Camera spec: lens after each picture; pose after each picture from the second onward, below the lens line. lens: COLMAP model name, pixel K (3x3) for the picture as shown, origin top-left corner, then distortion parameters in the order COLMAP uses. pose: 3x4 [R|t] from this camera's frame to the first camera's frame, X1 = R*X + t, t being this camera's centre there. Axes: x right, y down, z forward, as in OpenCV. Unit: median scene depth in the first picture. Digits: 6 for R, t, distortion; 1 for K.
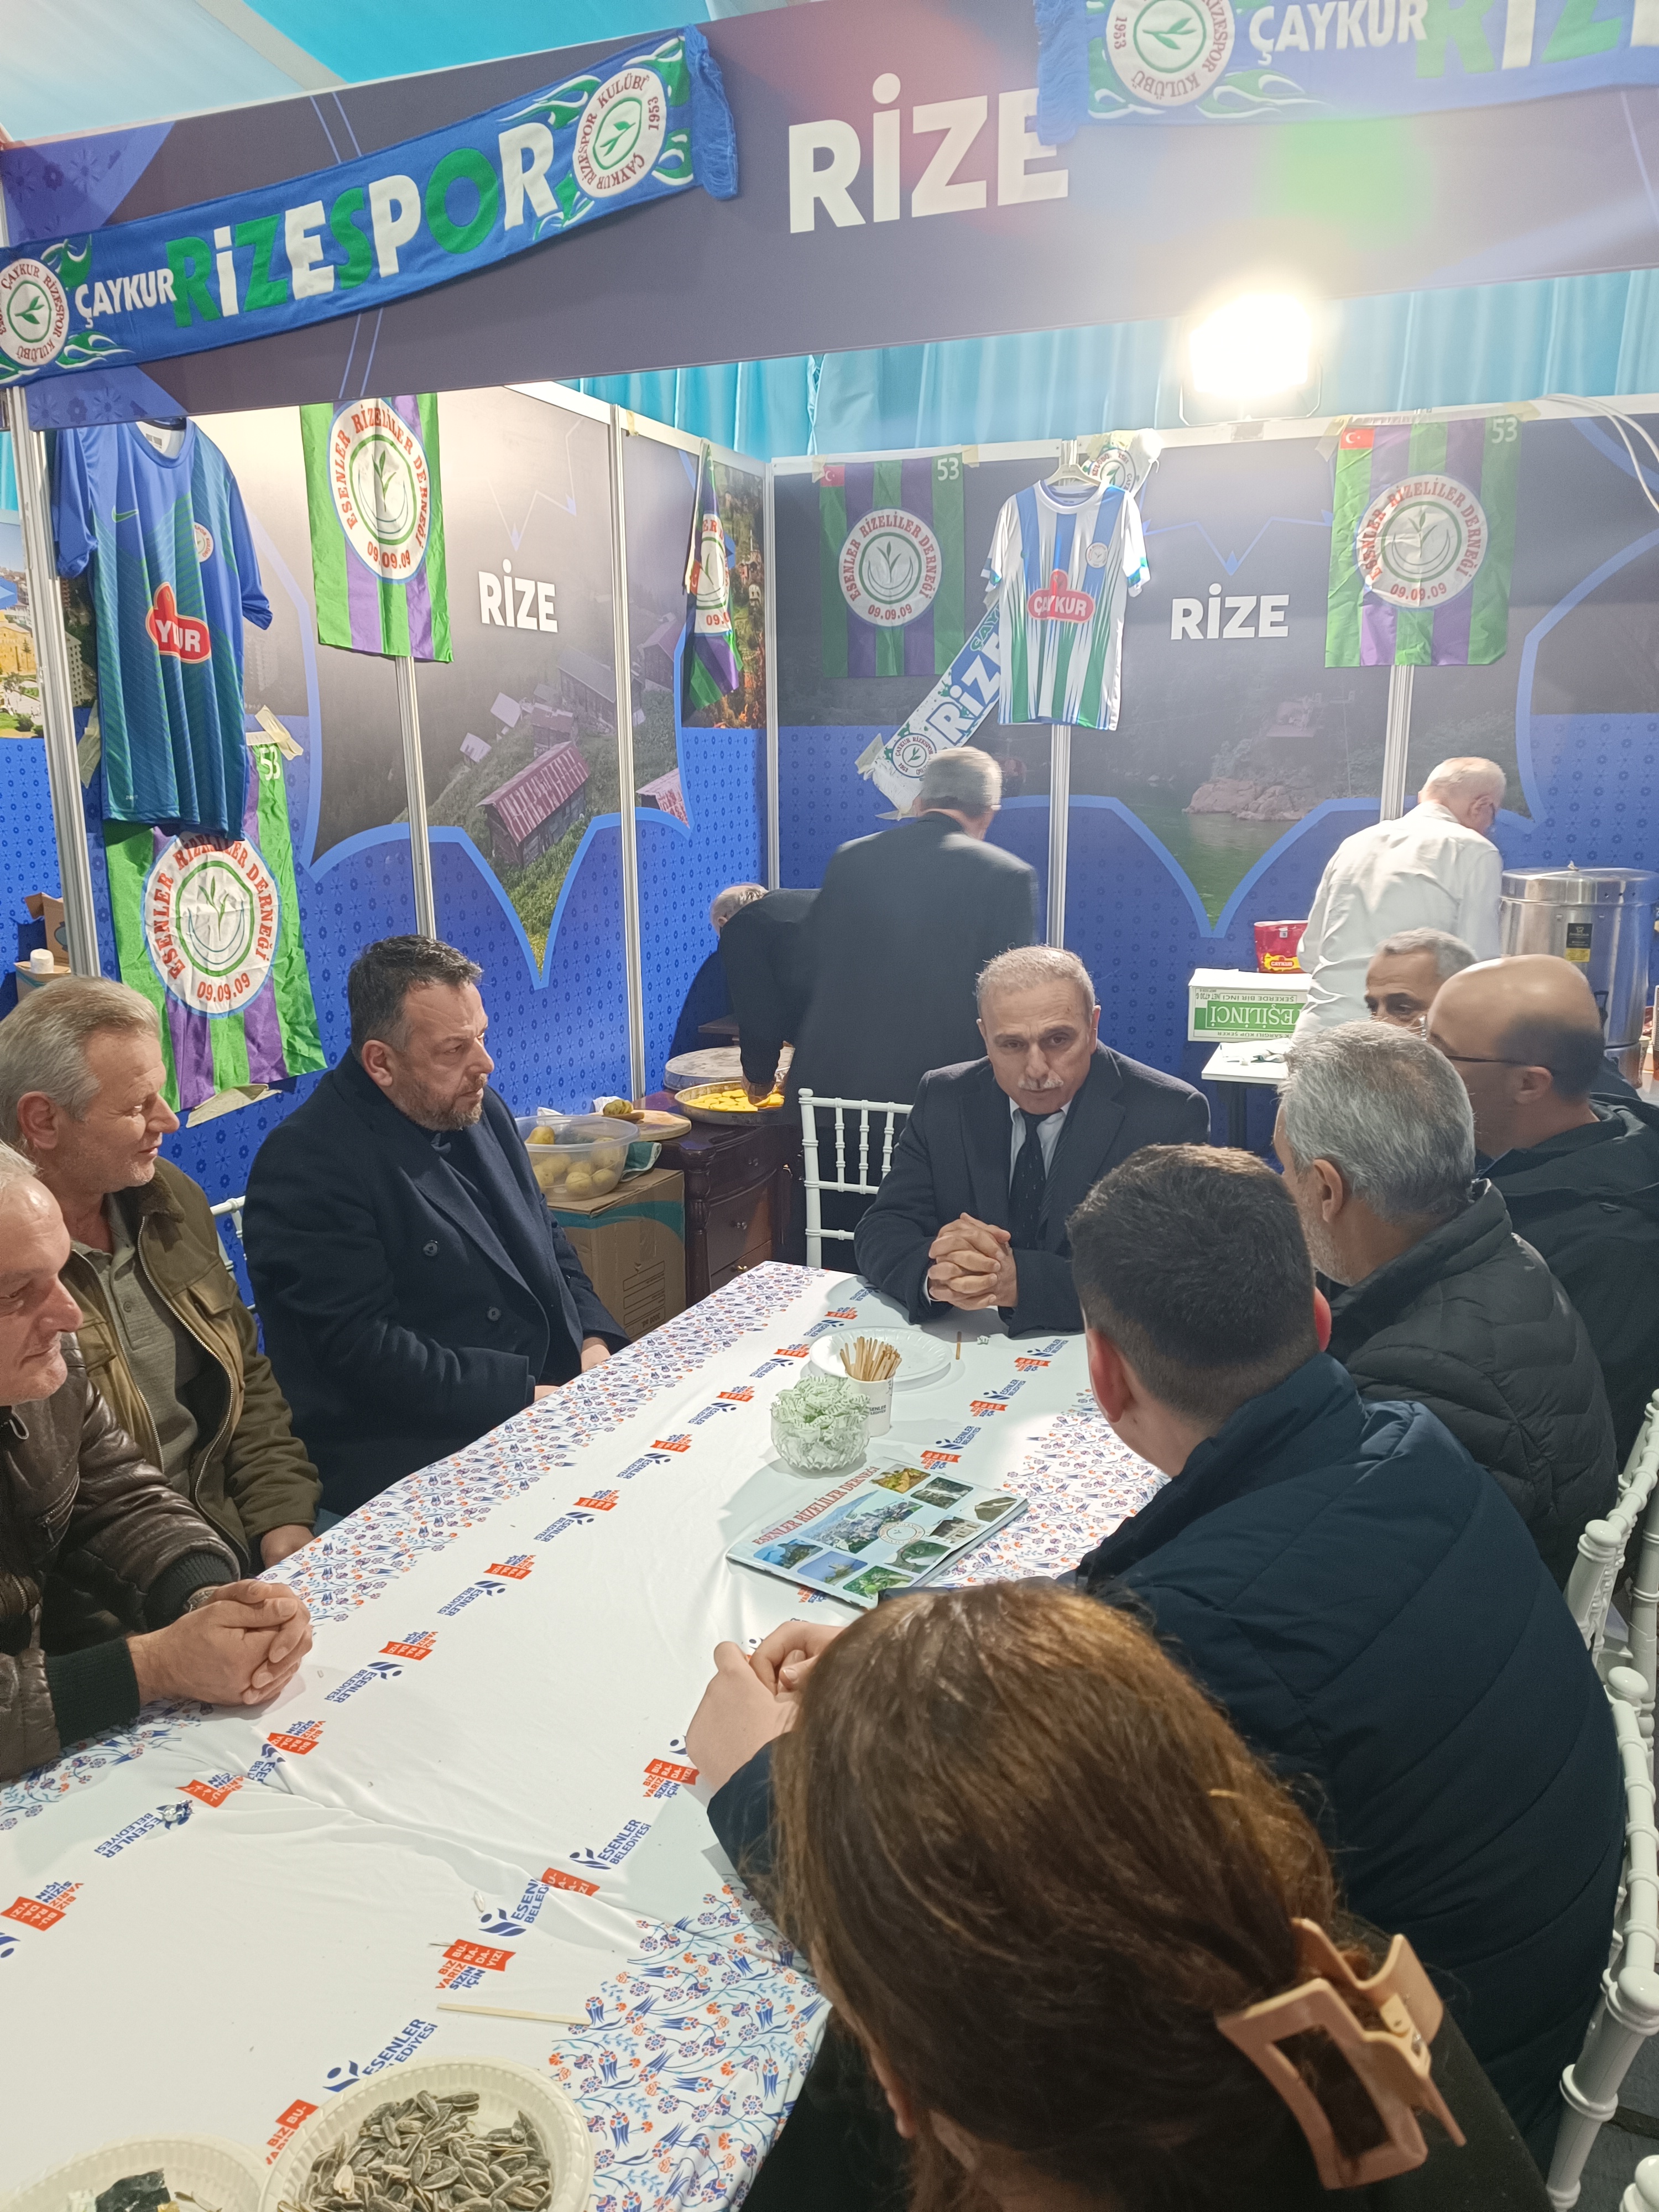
lens RADIAL K [[1571.8, 0, 836.2], [0, 1571.8, 1098.0], [0, 0, 1]] dist [0.077550, -0.088802]
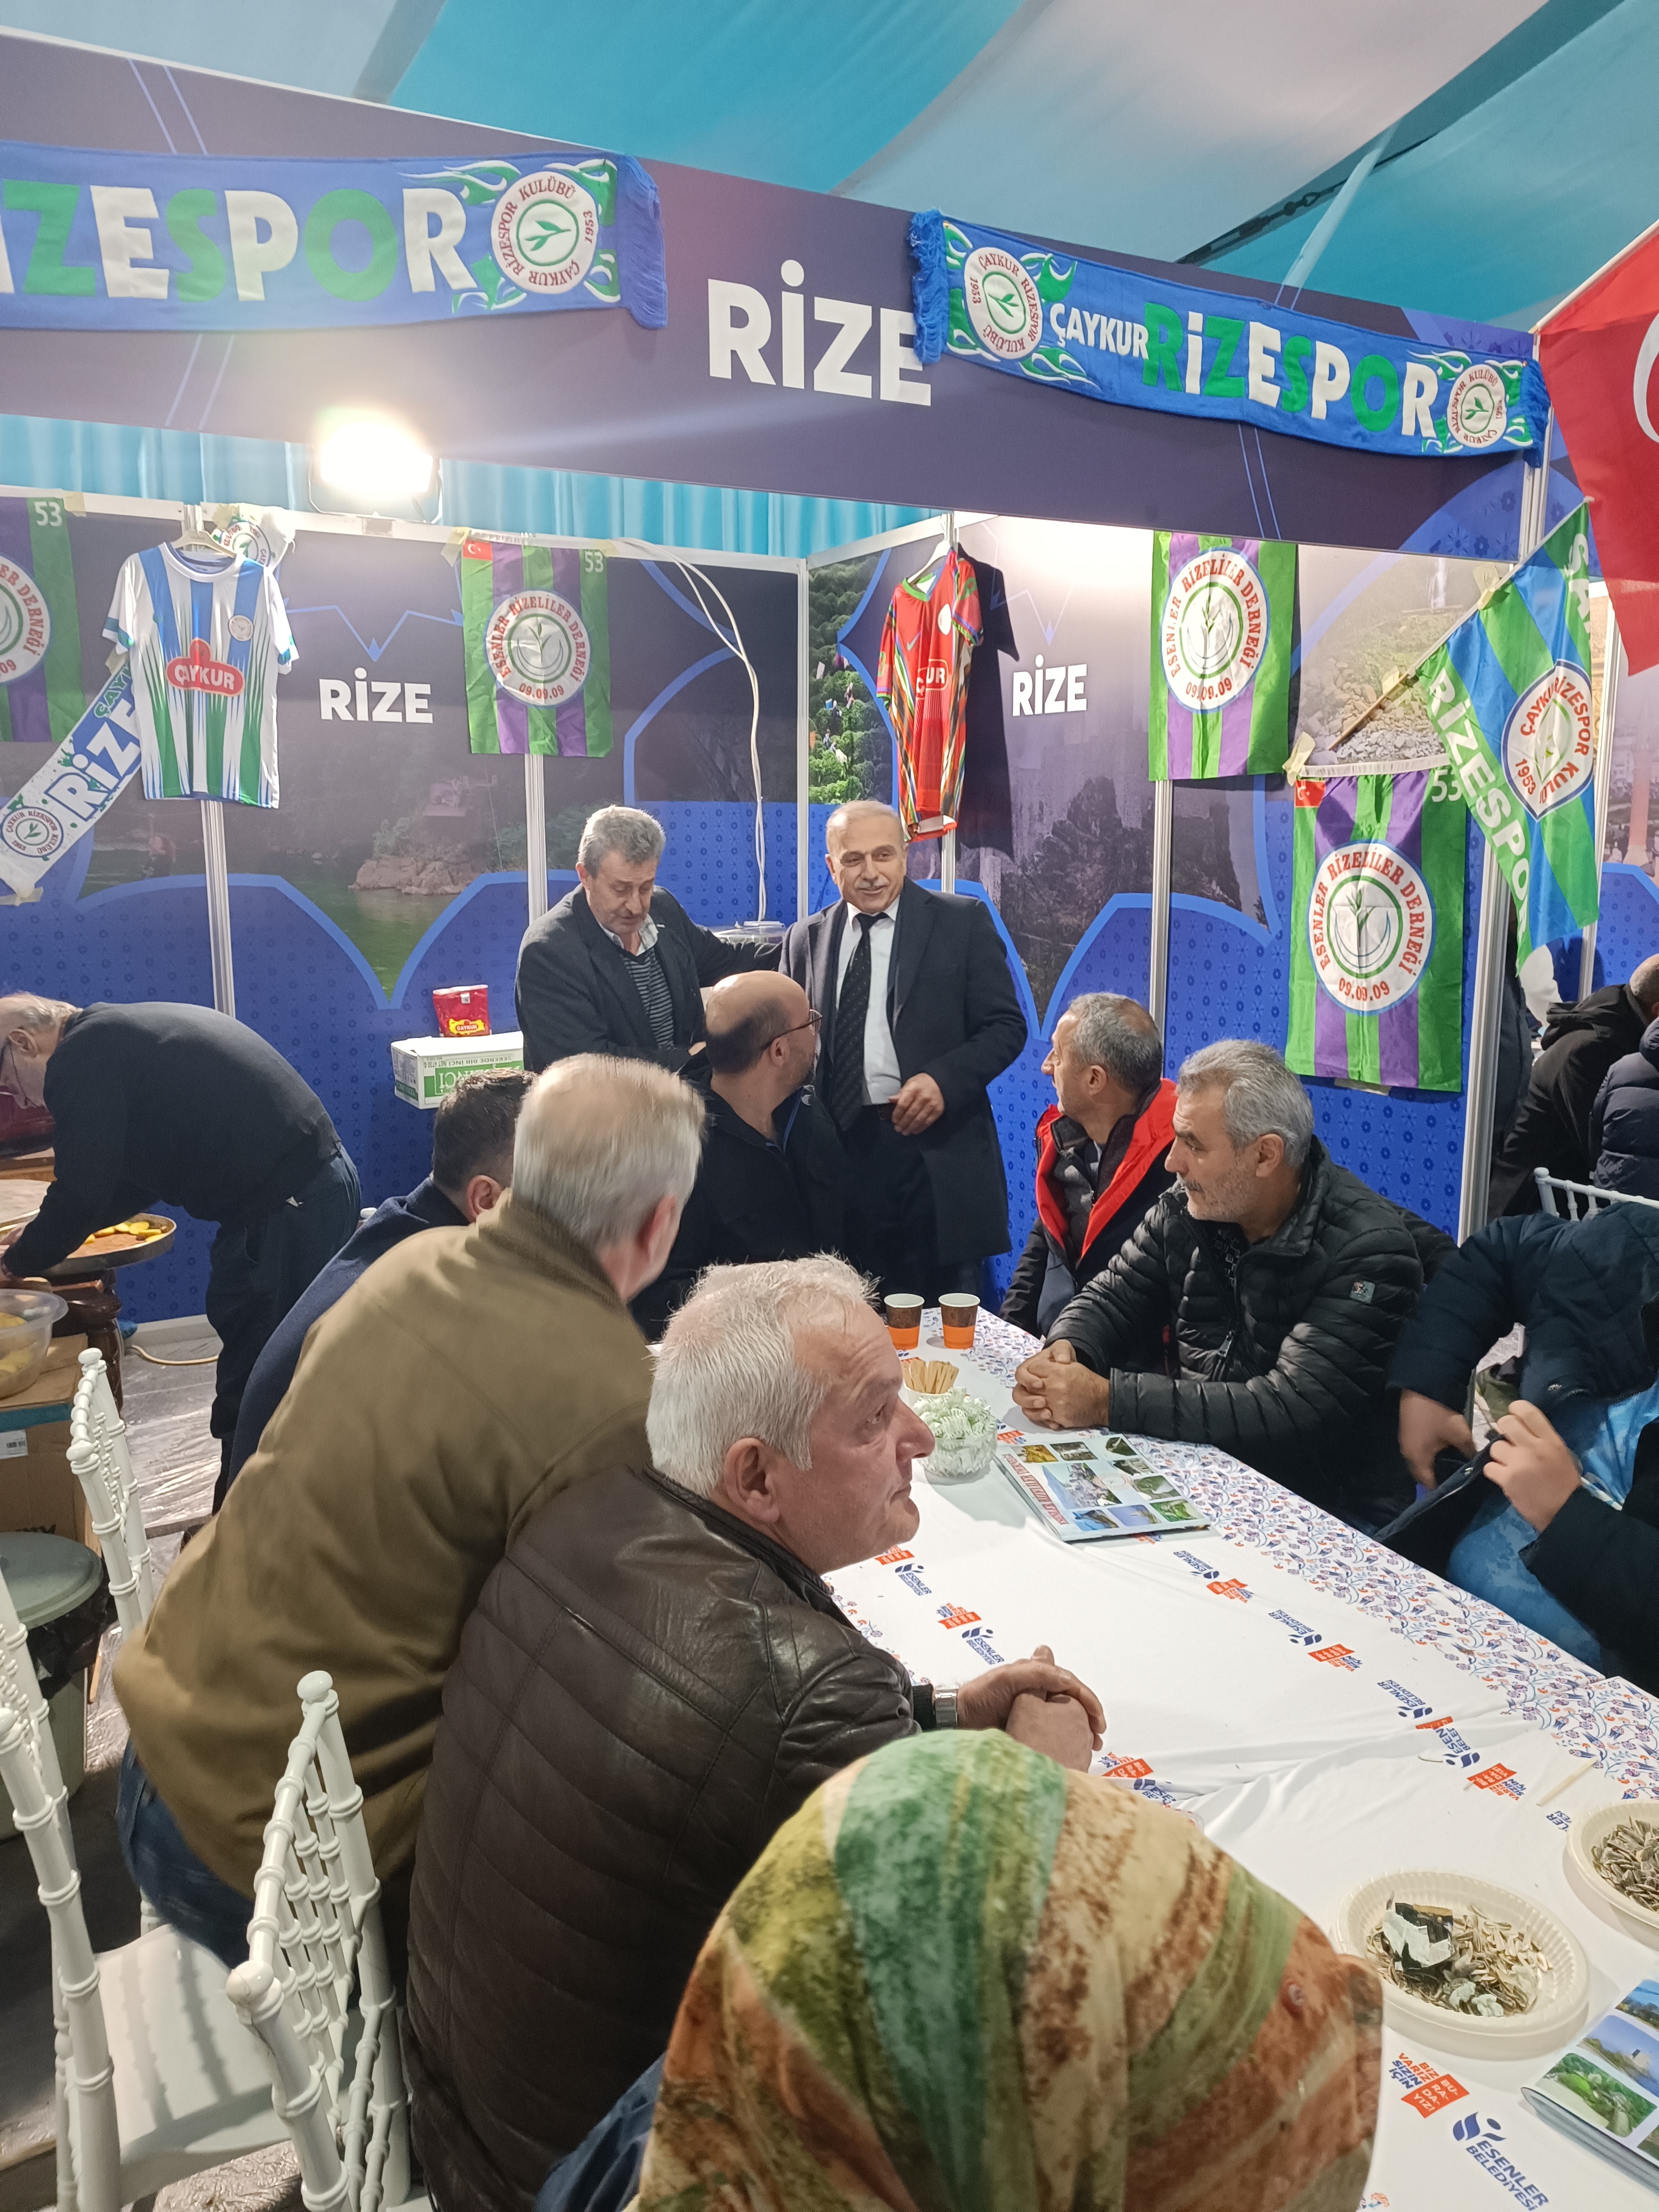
lens RADIAL K [[1571.8, 0, 836.2], [0, 1571.8, 1098.0], [0, 0, 1]] dist [0.077550, -0.088802]
pose [[0.652023, -0.133330, 0.746384, -0.376275], [0.161009, 0.986313, 0.035536, -0.037620], [-0.740906, 0.097004, 0.664567, 0.119937]]
